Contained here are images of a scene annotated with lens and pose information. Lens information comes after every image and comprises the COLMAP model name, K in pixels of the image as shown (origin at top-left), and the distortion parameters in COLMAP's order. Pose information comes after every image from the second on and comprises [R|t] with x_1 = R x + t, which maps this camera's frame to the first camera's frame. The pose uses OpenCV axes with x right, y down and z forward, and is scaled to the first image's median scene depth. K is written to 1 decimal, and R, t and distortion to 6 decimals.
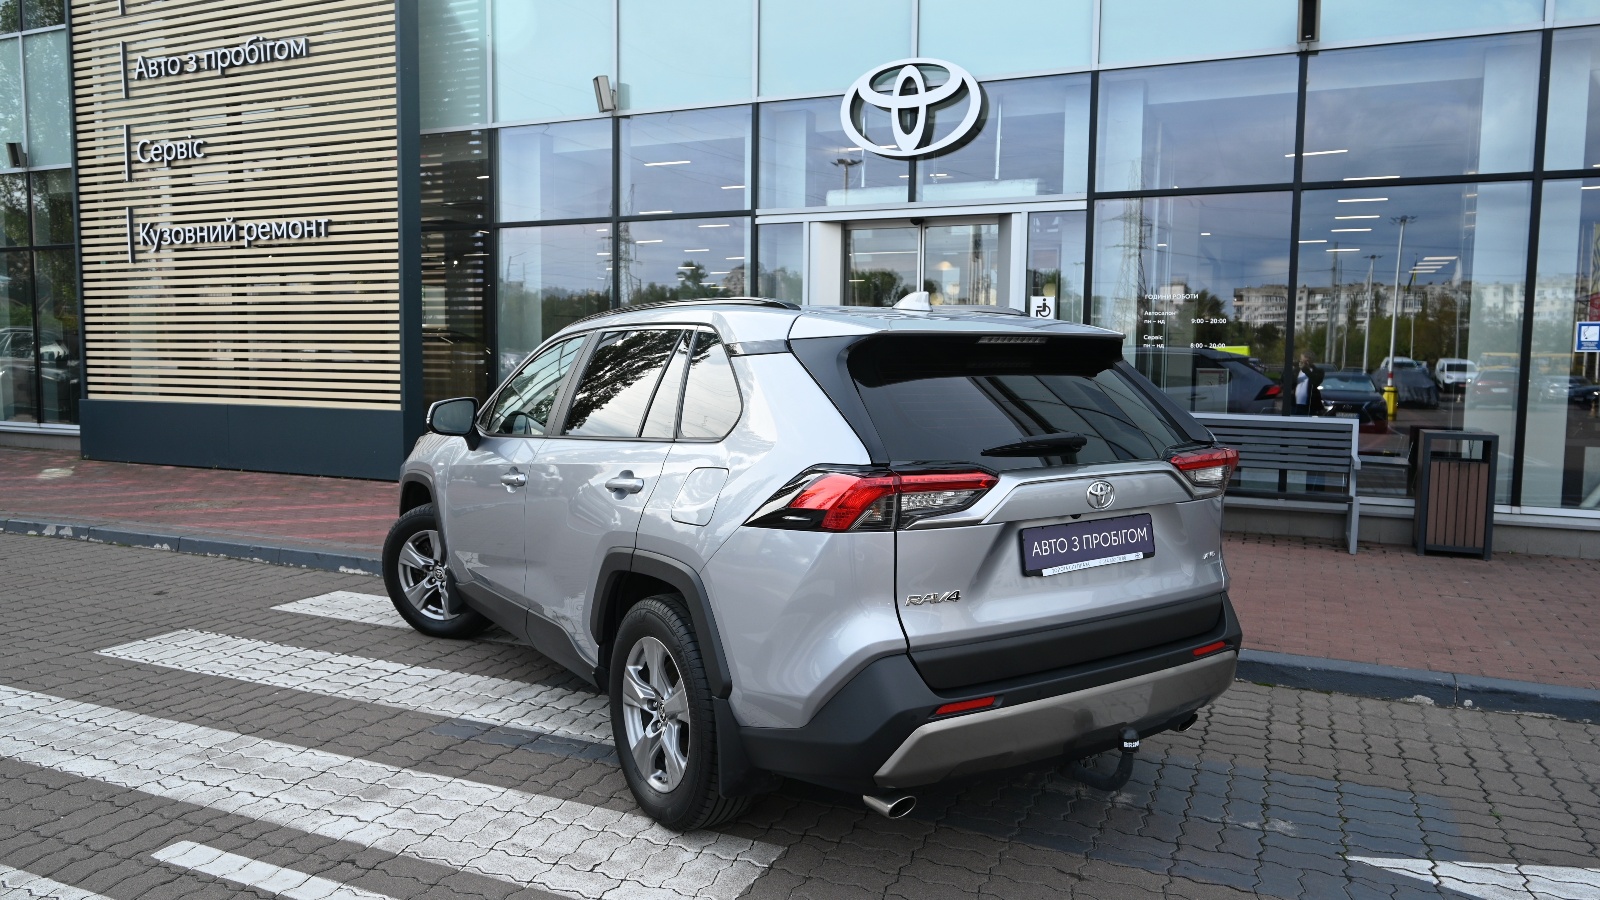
lens RADIAL K [[1086.5, 0, 803.3], [0, 1086.5, 435.2], [0, 0, 1]] dist [0.006429, 0.002295]
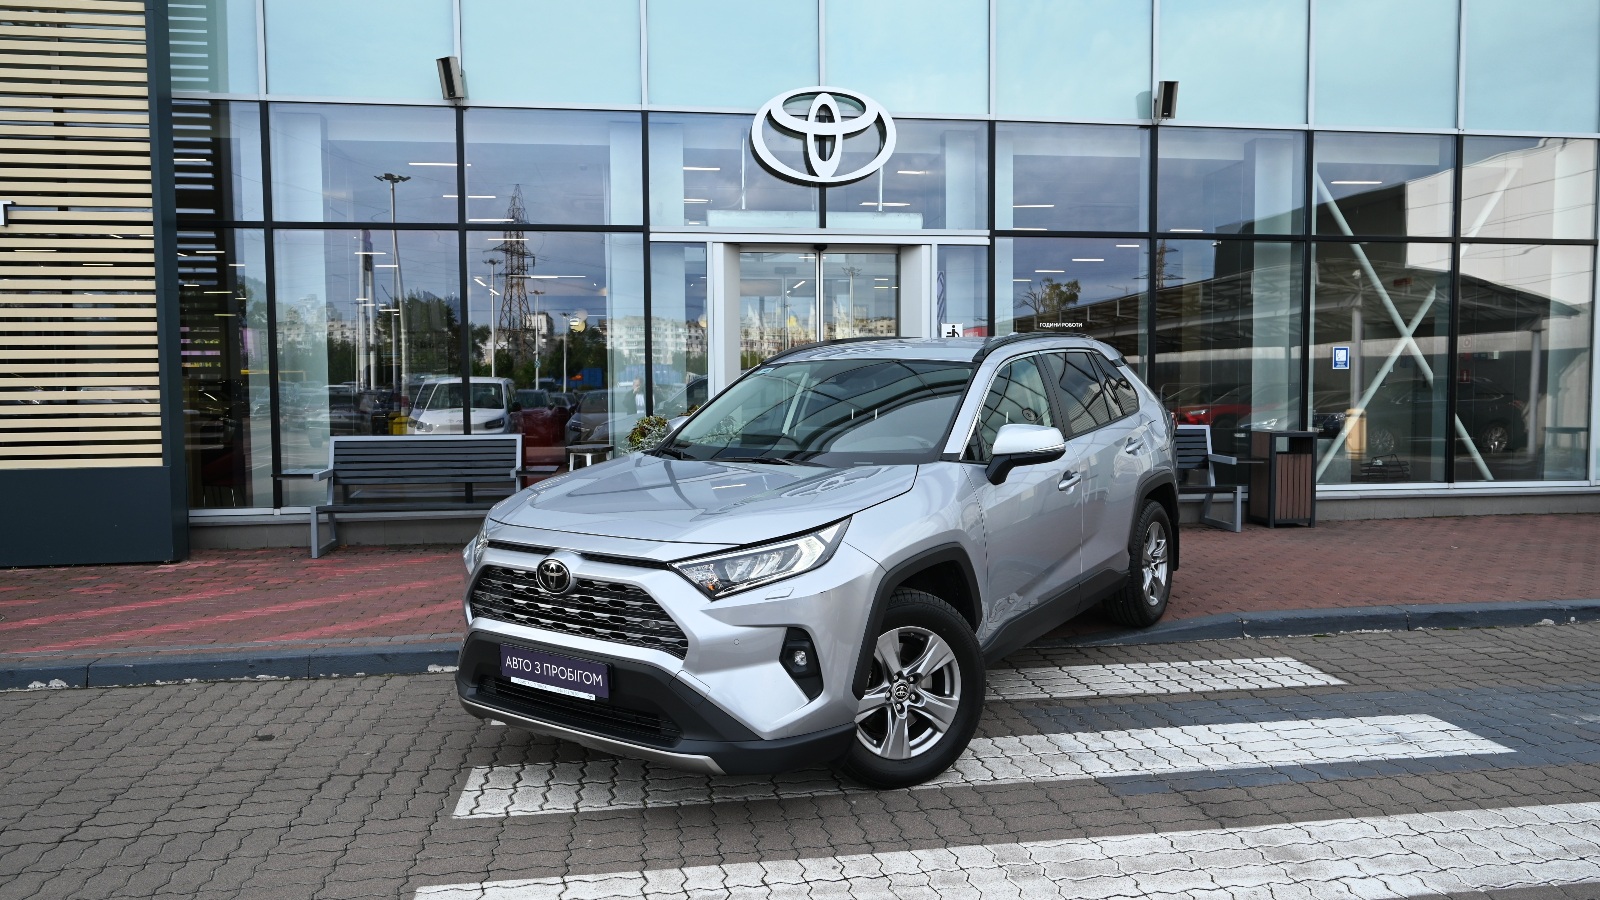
lens RADIAL K [[1086.5, 0, 790.1], [0, 1086.5, 447.5], [0, 0, 1]] dist [0.006429, 0.002295]
pose [[0.847954, -0.047682, 0.527921, -0.544714], [0.055527, 0.998457, 0.000994, -0.016587], [-0.527154, 0.028471, 0.849293, 0.193466]]
